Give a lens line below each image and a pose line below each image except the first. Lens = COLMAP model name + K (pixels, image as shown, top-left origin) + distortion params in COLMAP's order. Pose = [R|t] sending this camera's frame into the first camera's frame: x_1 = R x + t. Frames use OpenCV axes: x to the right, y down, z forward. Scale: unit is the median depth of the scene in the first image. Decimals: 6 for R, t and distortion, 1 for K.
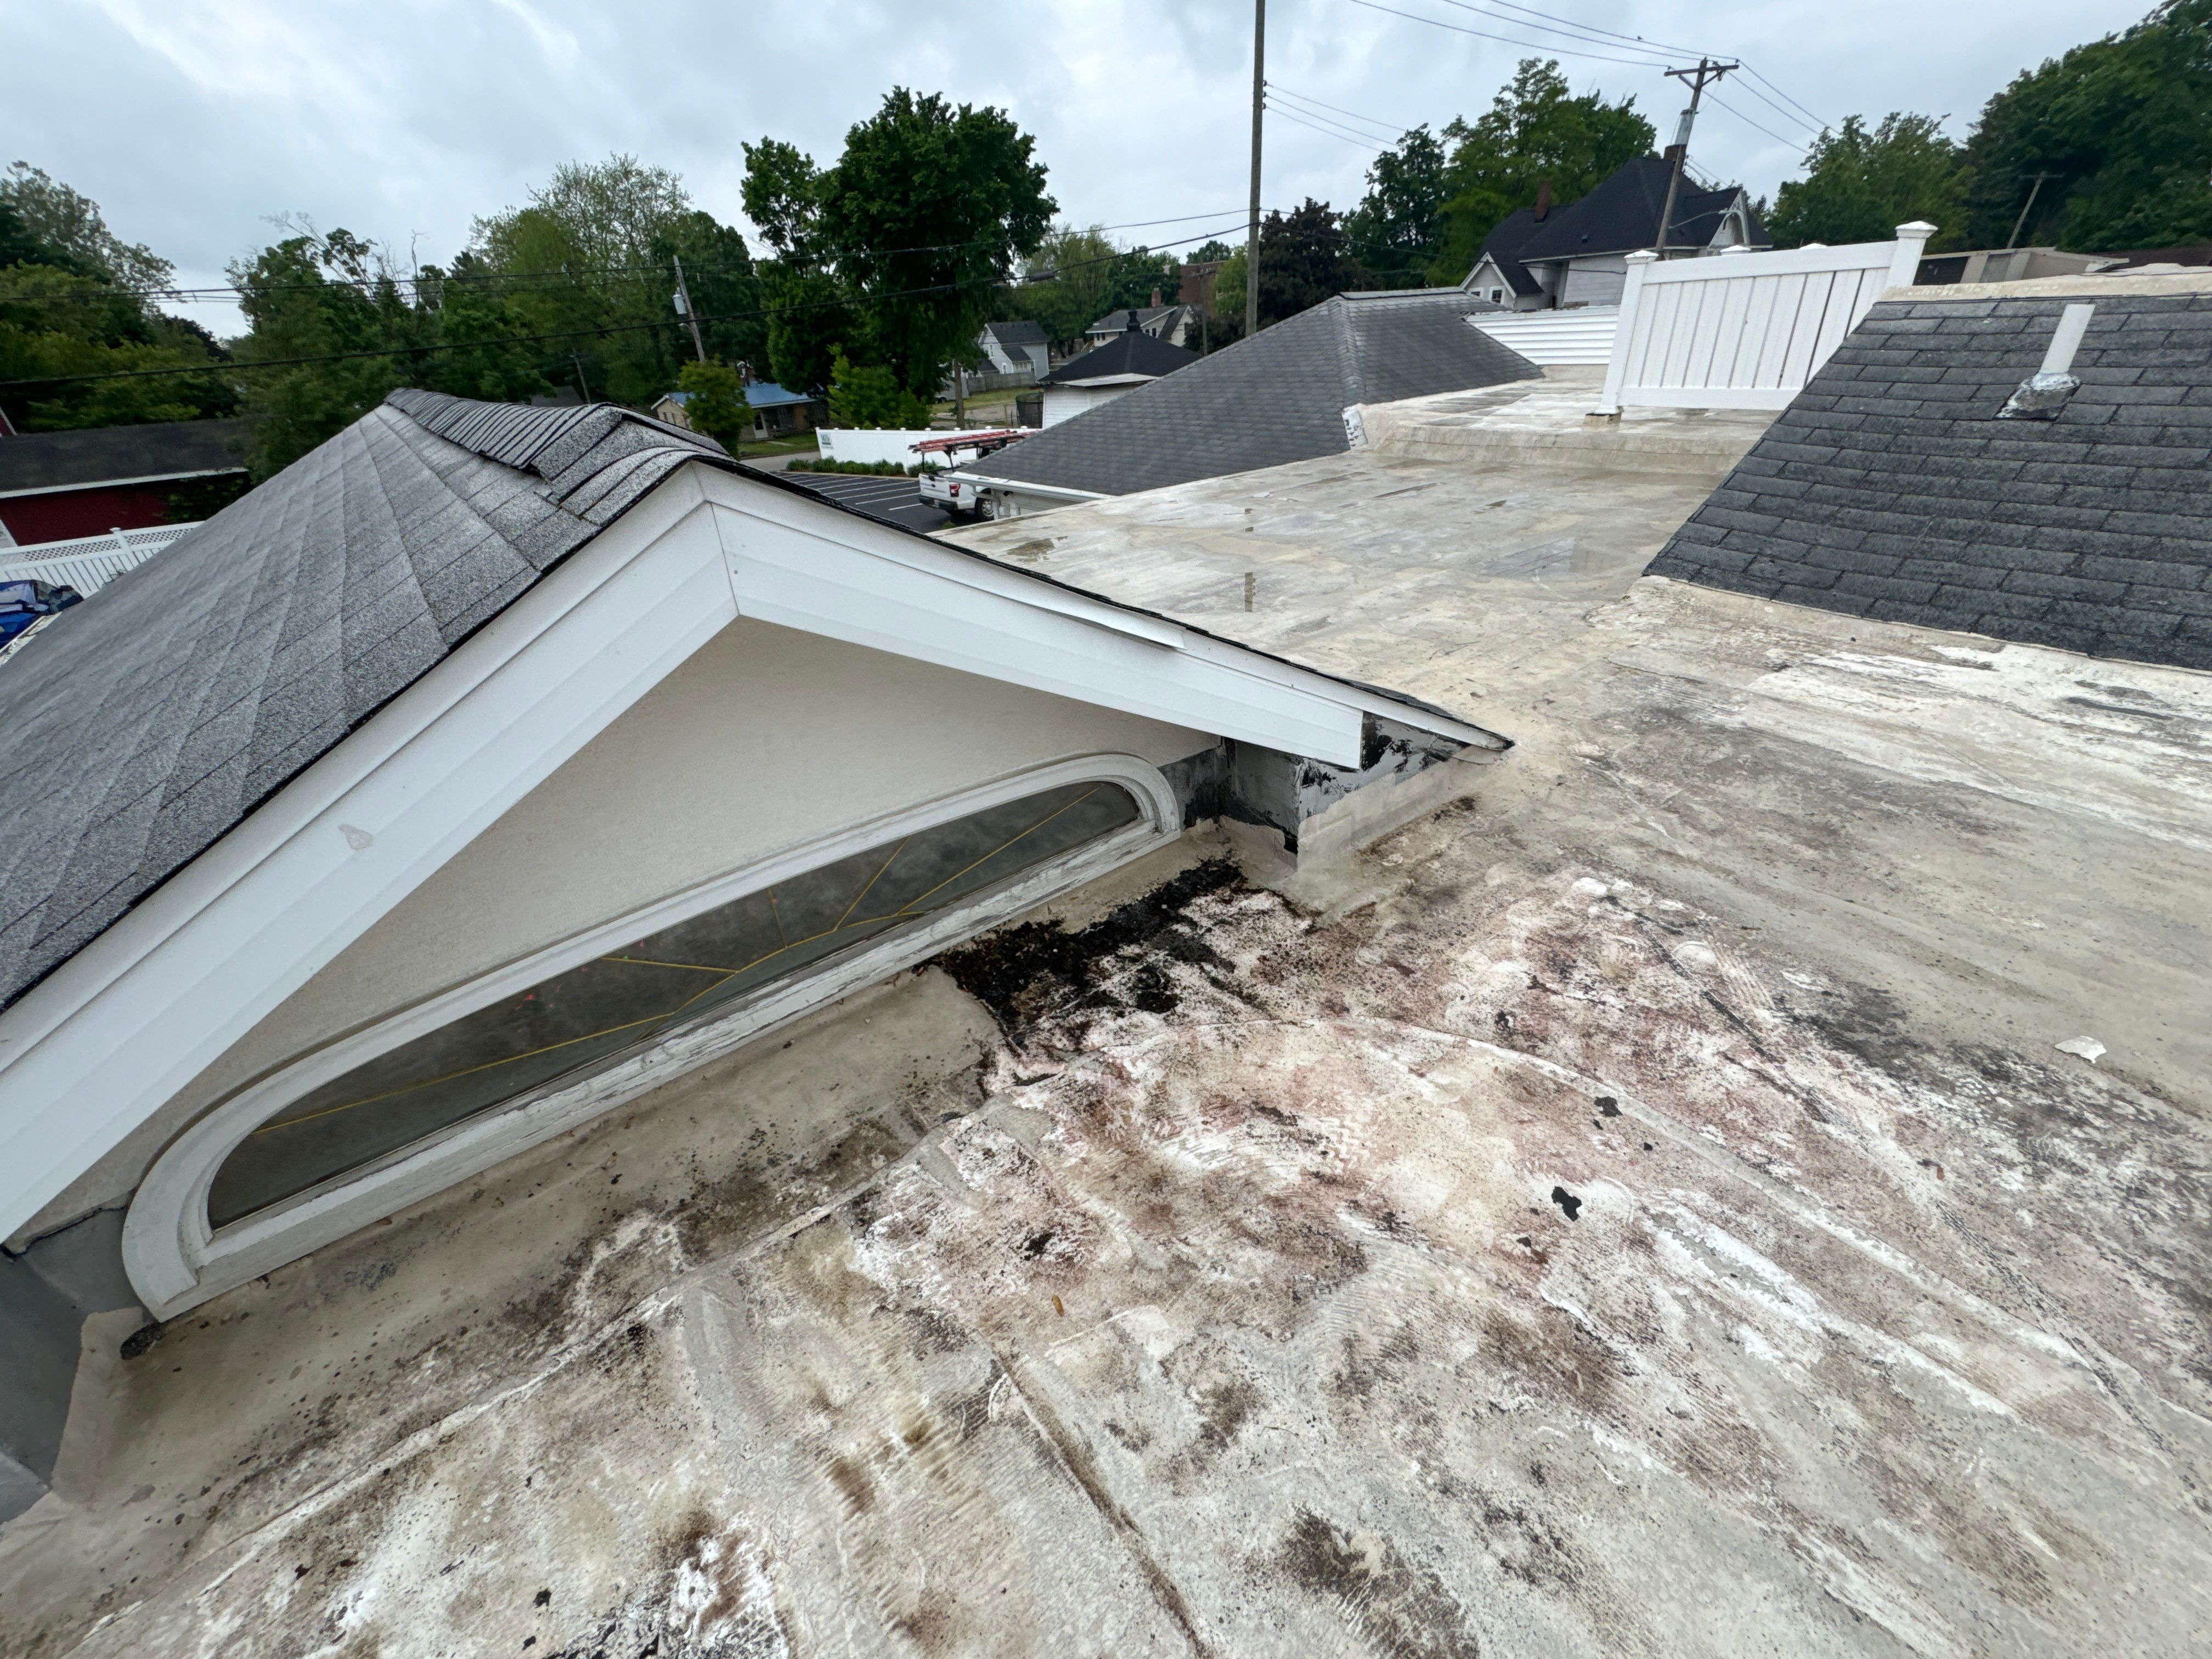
lens RADIAL K [[878.3, 0, 1104.9], [0, 878.3, 836.5], [0, 0, 1]] dist [-0.006199, 0.000909]
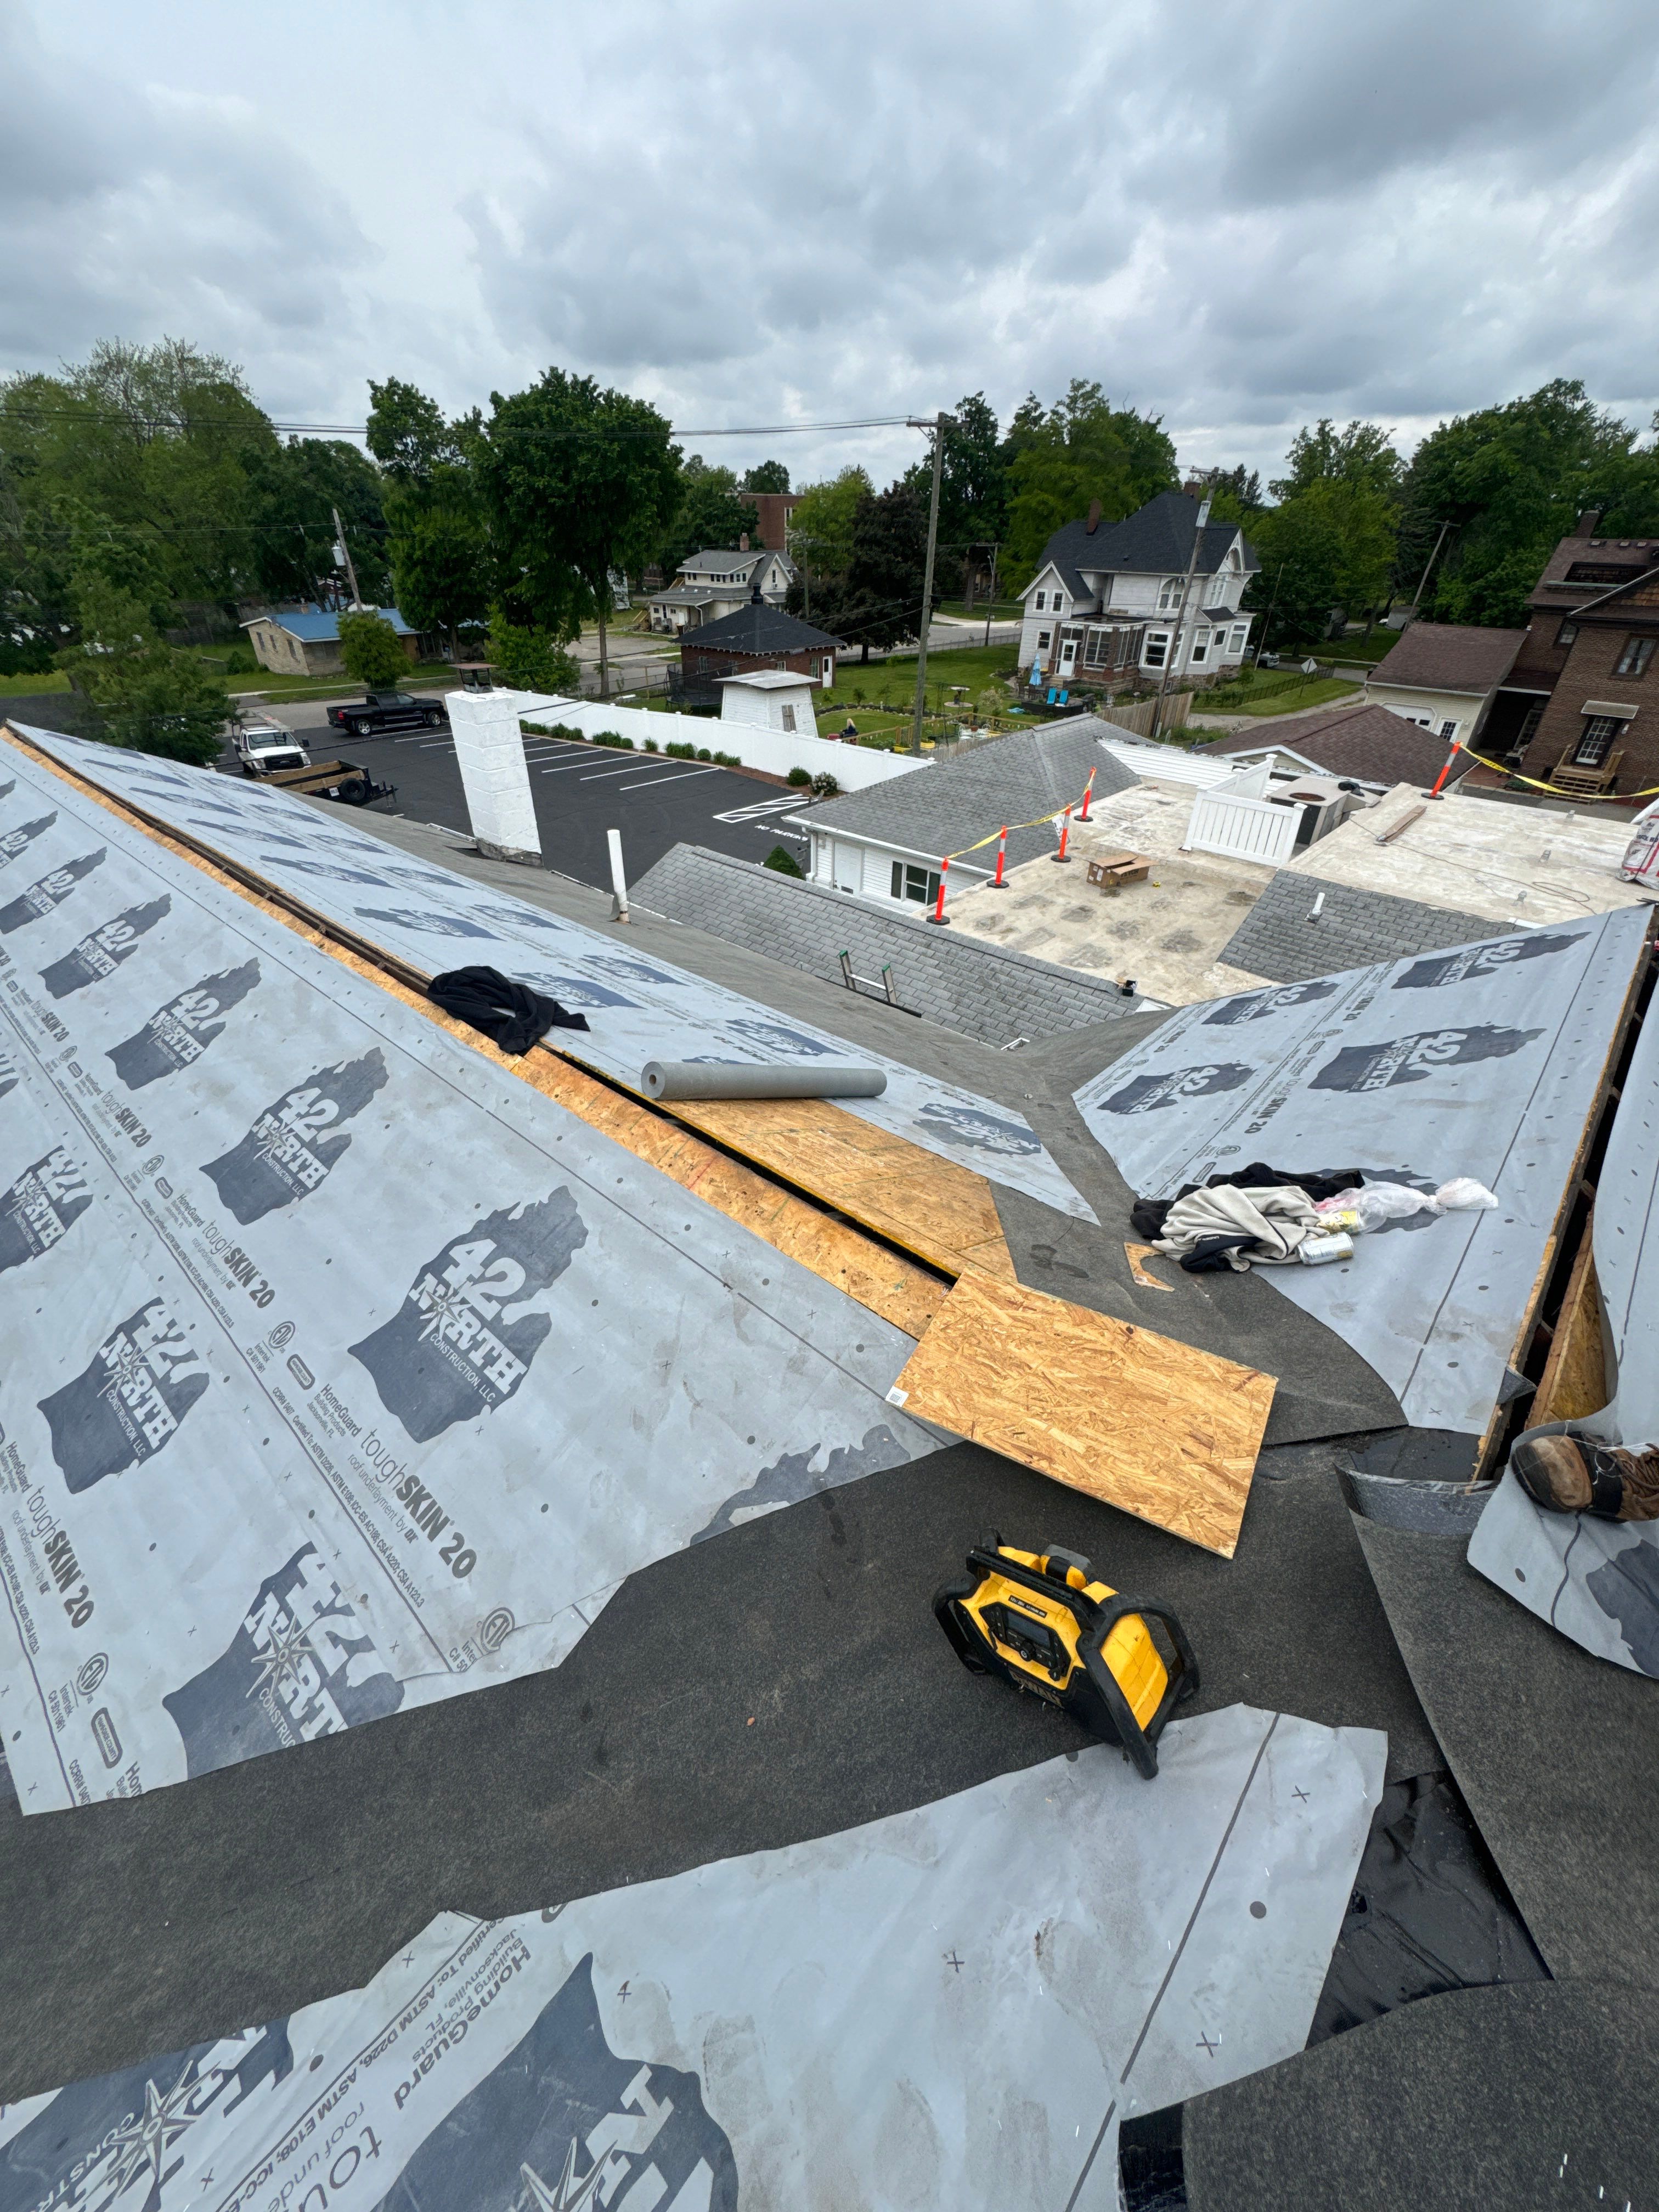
lens RADIAL K [[878.3, 0, 828.9], [0, 878.3, 1116.3], [0, 0, 1]] dist [-0.006199, 0.000909]
pose [[0.980323, -0.038077, 0.193694, -0.137085], [0.024718, 0.997175, 0.070924, 0.002513], [-0.195848, -0.064741, 0.978495, -0.185086]]
